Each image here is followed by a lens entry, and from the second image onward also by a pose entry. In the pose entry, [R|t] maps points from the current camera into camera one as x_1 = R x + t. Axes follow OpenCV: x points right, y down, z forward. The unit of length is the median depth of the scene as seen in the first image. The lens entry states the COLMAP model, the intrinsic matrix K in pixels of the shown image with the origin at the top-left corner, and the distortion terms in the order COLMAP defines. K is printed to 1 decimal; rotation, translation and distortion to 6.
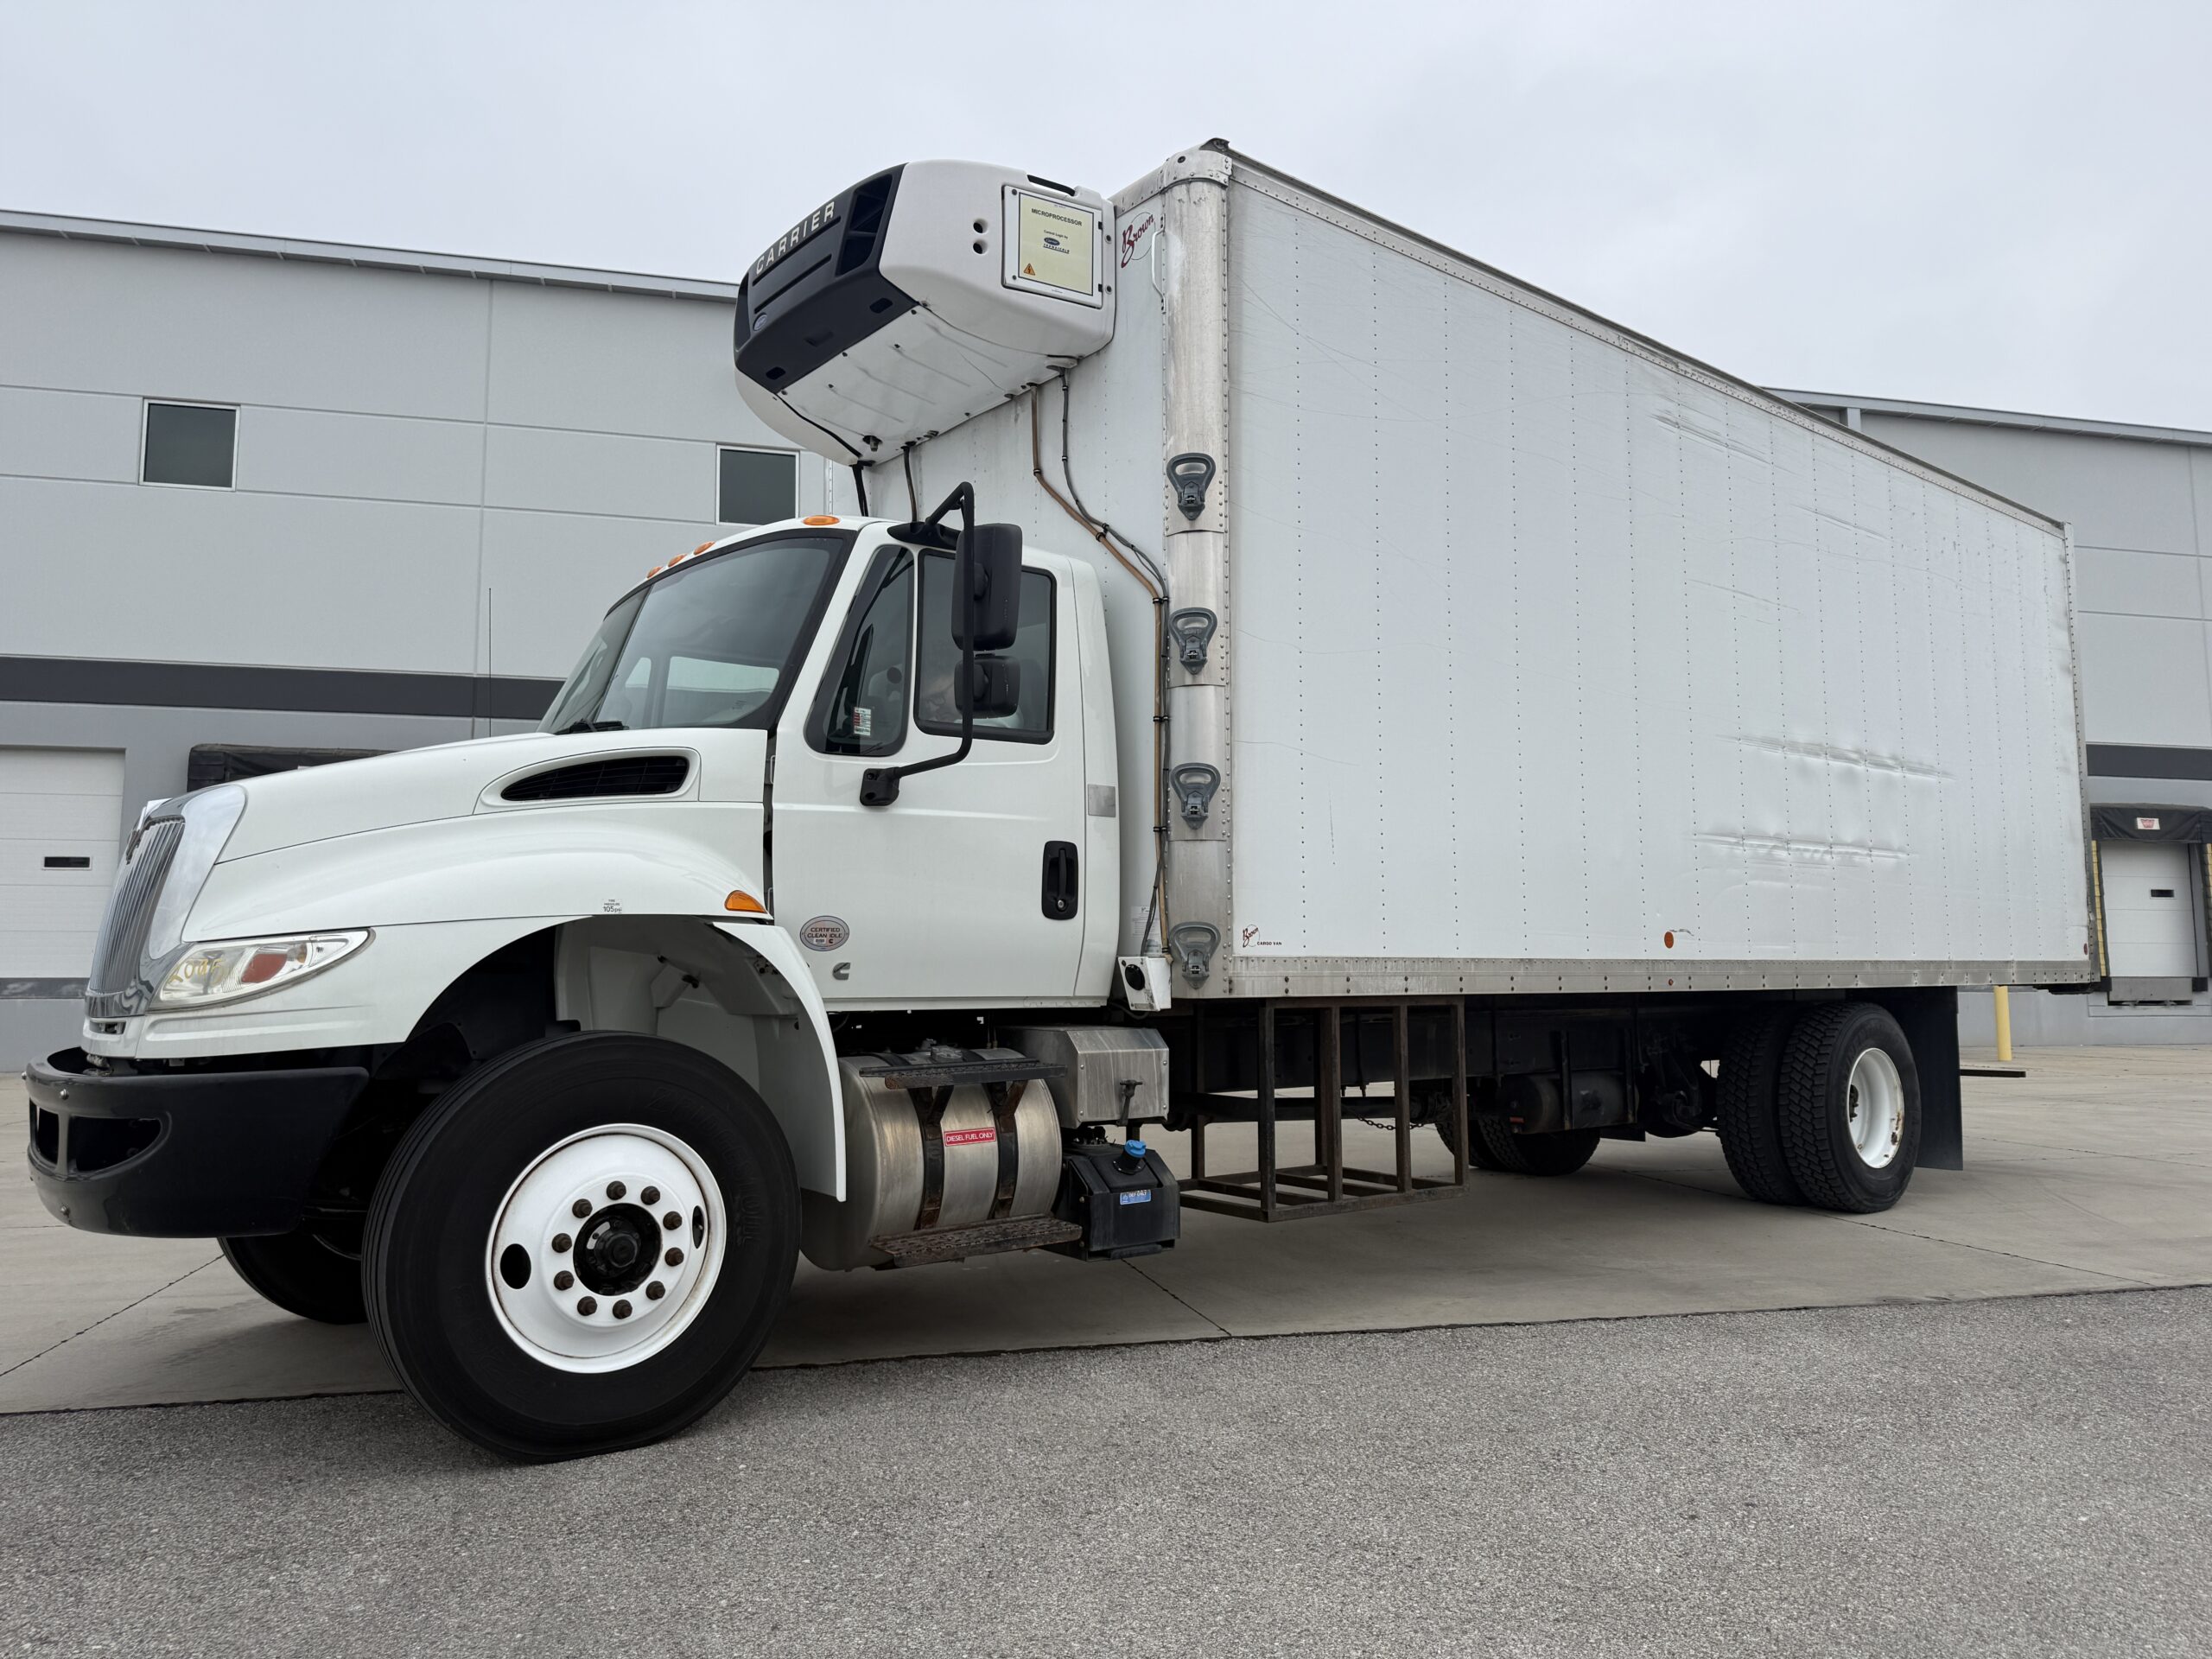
lens RADIAL K [[1538.7, 0, 1101.6], [0, 1538.7, 815.1], [0, 0, 1]] dist [0.162813, -0.279583]
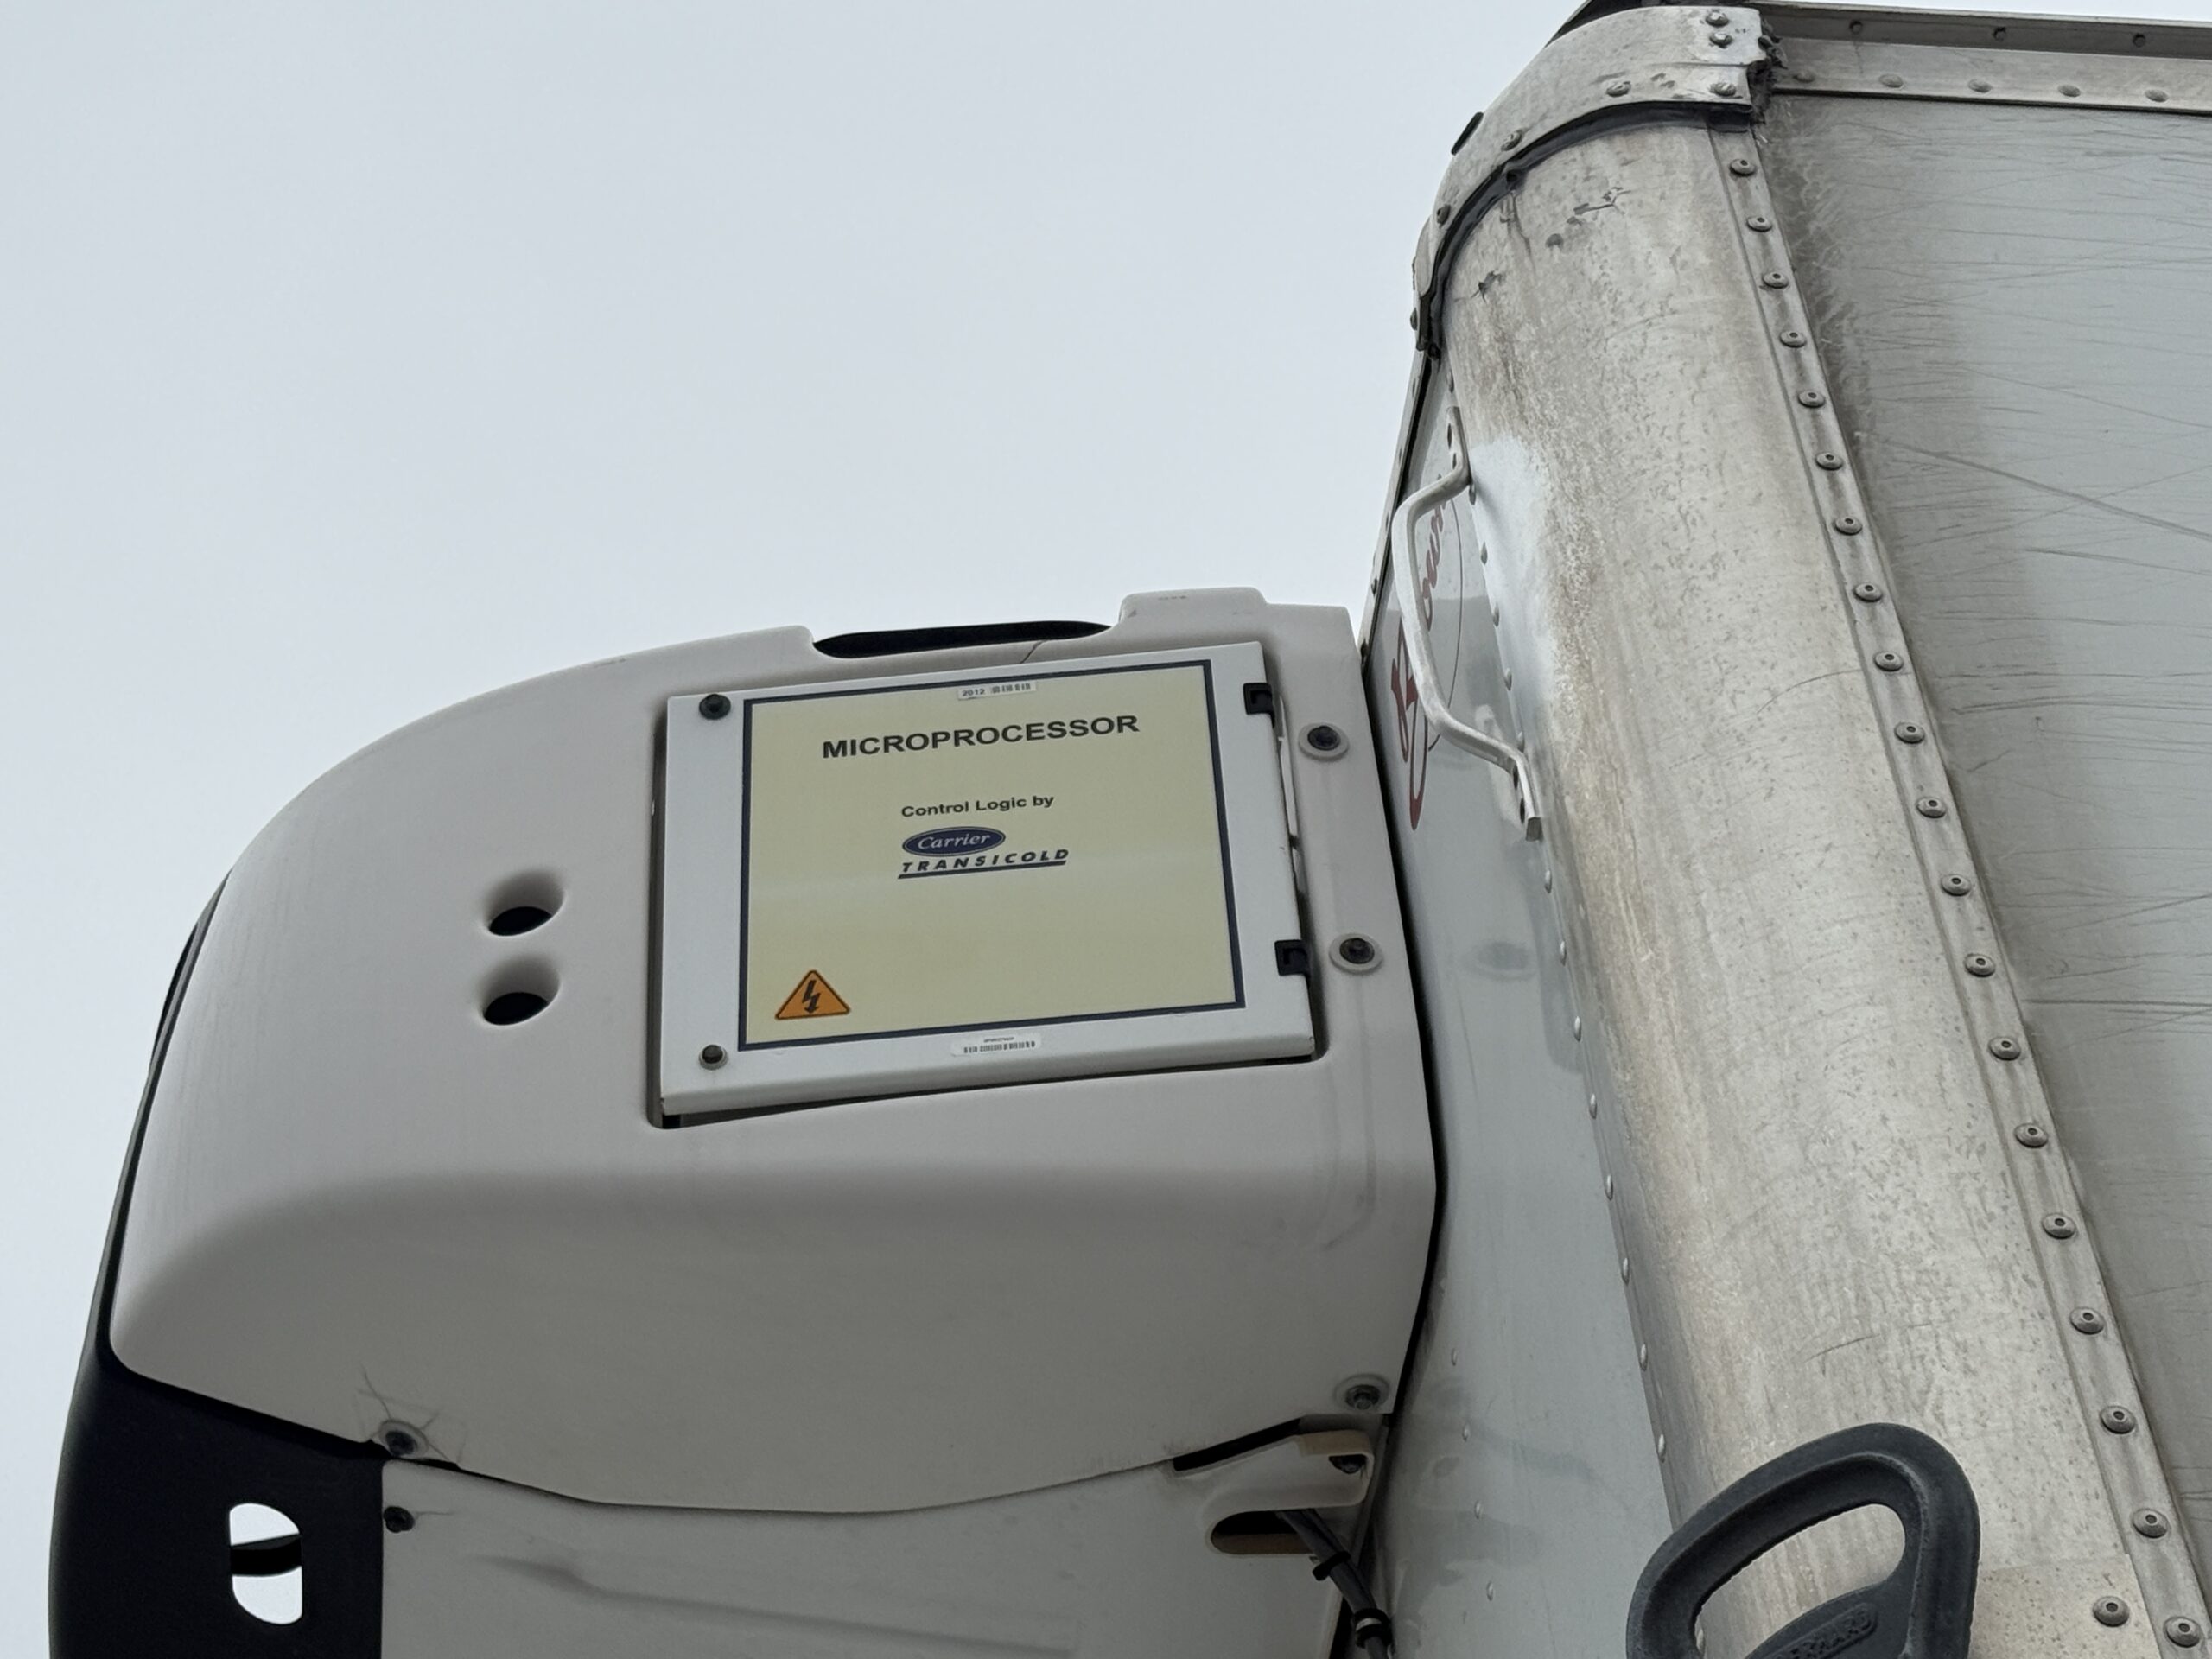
lens RADIAL K [[4384.6, 0, 1106.0], [0, 4384.6, 829.5], [0, 0, 1]] dist [0.037009, 0.131832]
pose [[0.838996, -0.427275, -0.336929, 0.146303], [0.107367, 0.737019, -0.667290, -0.045158], [0.533440, 0.523679, 0.664231, 0.695465]]
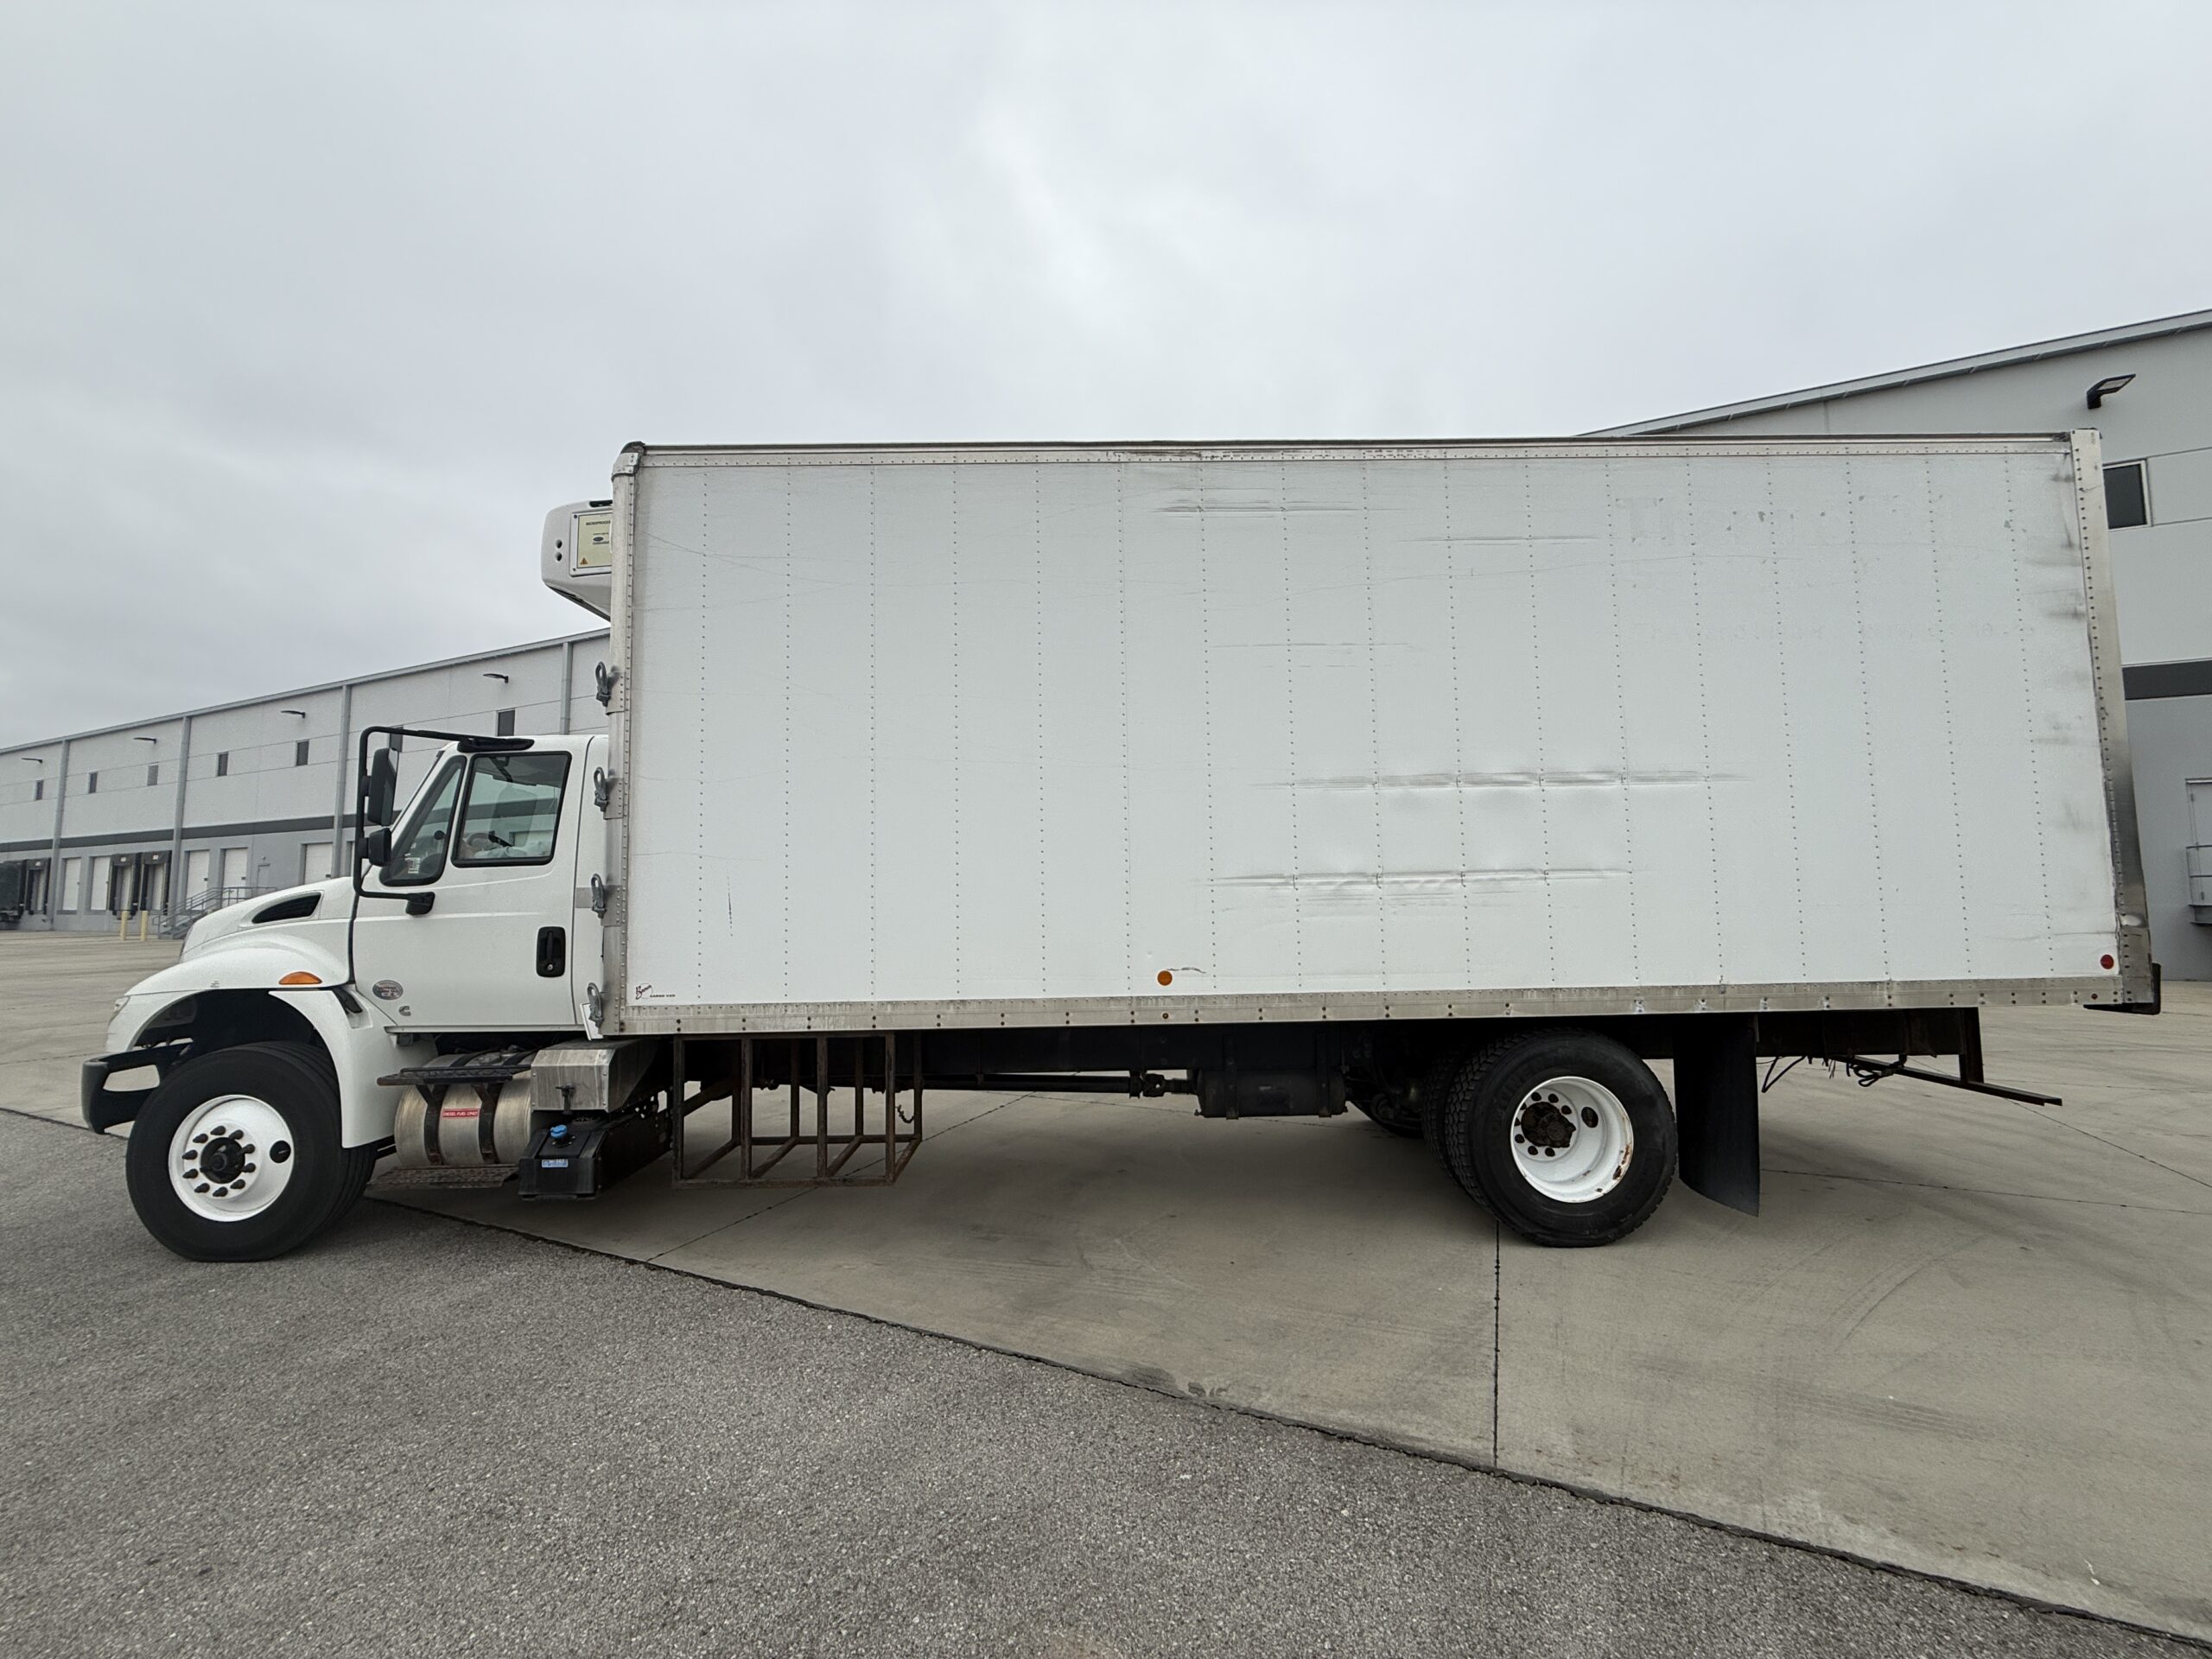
lens RADIAL K [[888.7, 0, 1101.7], [0, 888.7, 825.0], [0, 0, 1]] dist [0.003071, -0.000850]
pose [[0.781904, -0.055561, -0.620918, 0.915037], [0.075729, 0.997110, 0.006140, -0.046550], [0.618782, -0.051822, 0.783851, 0.601751]]
